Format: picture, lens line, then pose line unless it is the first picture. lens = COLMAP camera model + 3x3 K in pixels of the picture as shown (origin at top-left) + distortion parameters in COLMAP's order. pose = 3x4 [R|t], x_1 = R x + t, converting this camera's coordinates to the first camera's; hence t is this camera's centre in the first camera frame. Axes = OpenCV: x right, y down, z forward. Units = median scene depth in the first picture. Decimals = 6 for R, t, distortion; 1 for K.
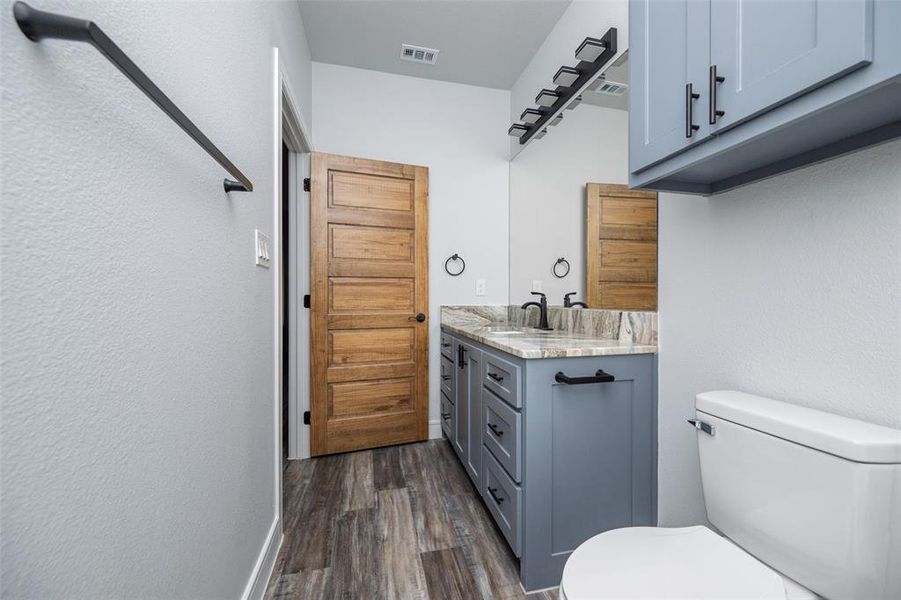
lens RADIAL K [[361.6, 0, 450.5], [0, 361.6, 300.0], [0, 0, 1]] dist [0.001700, 0.000247]
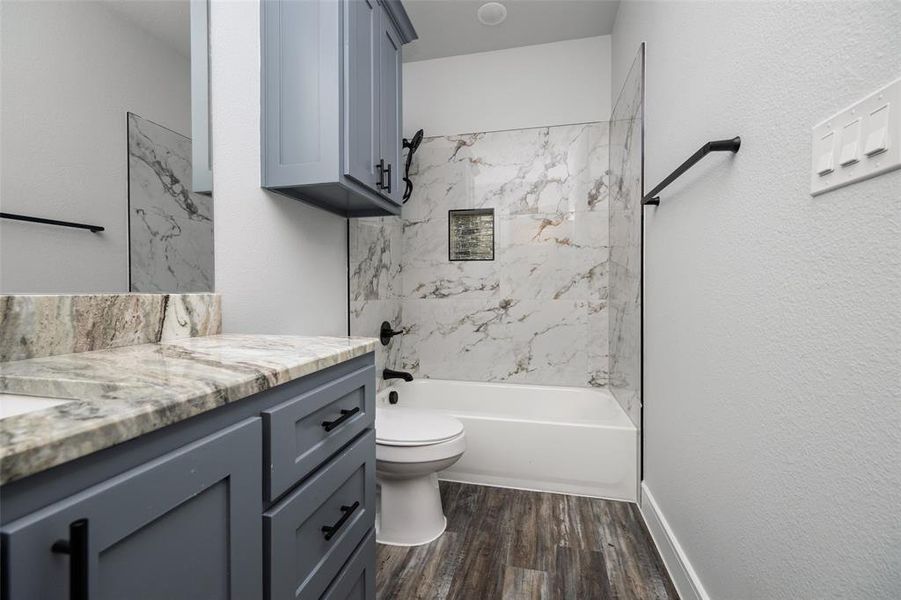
lens RADIAL K [[361.6, 0, 450.5], [0, 361.6, 300.0], [0, 0, 1]] dist [0.001700, 0.000247]
pose [[-0.896611, -0.012141, 0.442653, -0.240913], [0.000767, 0.999580, 0.028970, 0.024126], [-0.442819, 0.026314, -0.896225, 1.345220]]
